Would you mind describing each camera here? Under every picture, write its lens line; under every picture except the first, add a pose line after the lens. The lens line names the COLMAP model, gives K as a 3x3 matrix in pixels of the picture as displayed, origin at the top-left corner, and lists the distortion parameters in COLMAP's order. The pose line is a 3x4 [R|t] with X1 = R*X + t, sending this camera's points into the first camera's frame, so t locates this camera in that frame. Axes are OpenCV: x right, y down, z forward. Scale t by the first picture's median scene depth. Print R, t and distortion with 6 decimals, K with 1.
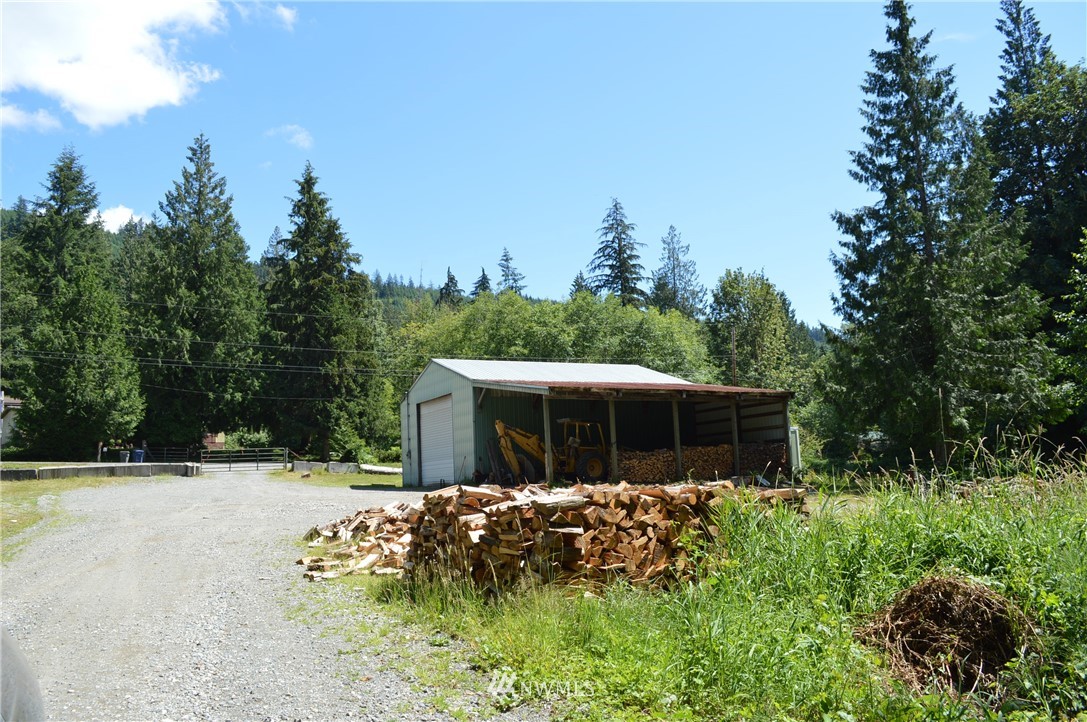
lens RADIAL K [[862.9, 0, 543.5], [0, 862.9, 361.0], [0, 0, 1]] dist [-0.085362, 0.014763]
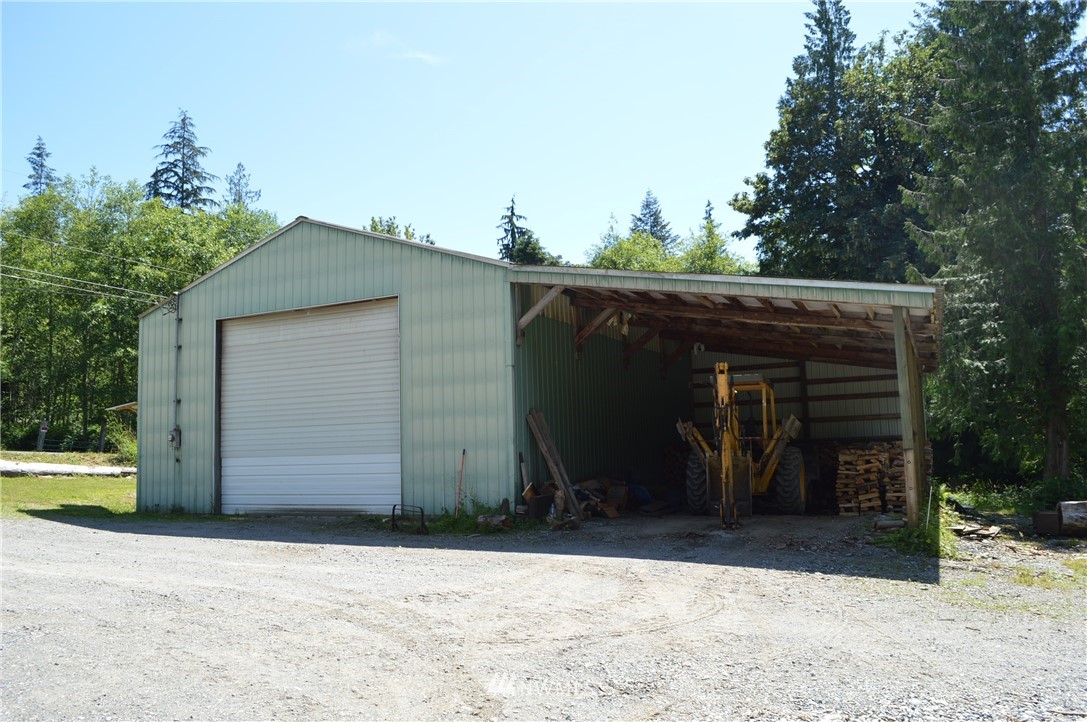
lens RADIAL K [[862.9, 0, 543.5], [0, 862.9, 361.0], [0, 0, 1]] dist [-0.085362, 0.014763]
pose [[0.799738, 0.087406, 0.593953, -0.102966], [-0.092571, 0.995466, -0.021849, 0.024736], [-0.593170, -0.037509, 0.804203, 0.215895]]
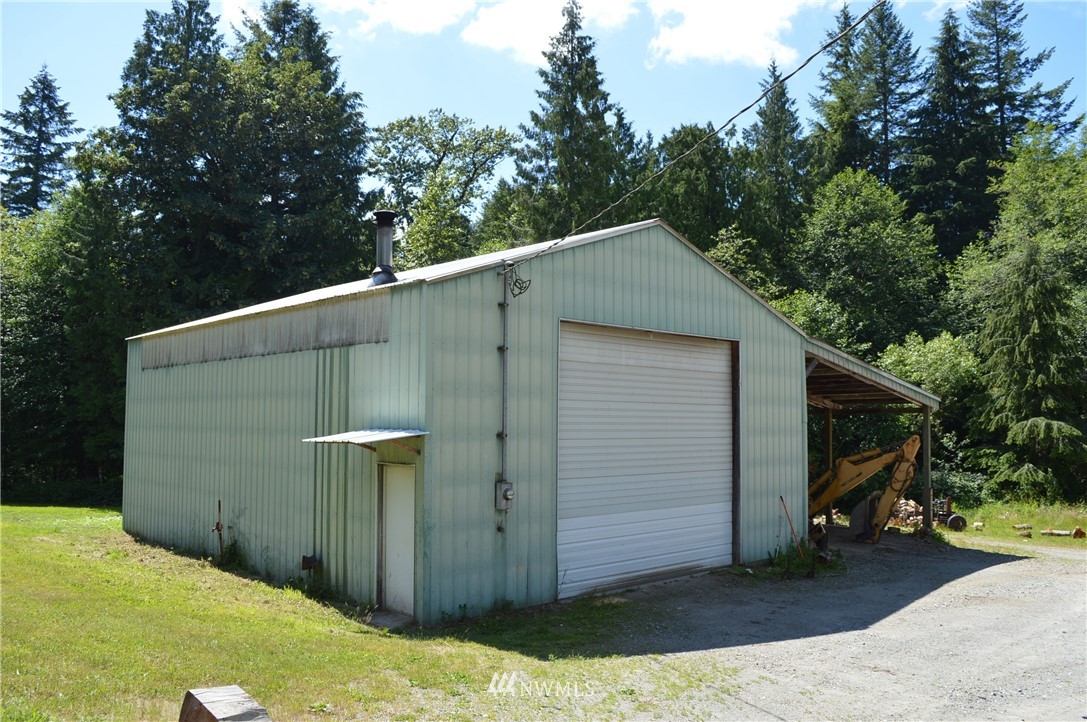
lens RADIAL K [[862.9, 0, 543.5], [0, 862.9, 361.0], [0, 0, 1]] dist [-0.085362, 0.014763]
pose [[-0.273032, 0.114576, 0.955158, -0.164359], [-0.128781, 0.979592, -0.154319, 0.042292], [-0.953346, -0.165140, -0.252704, 0.414745]]
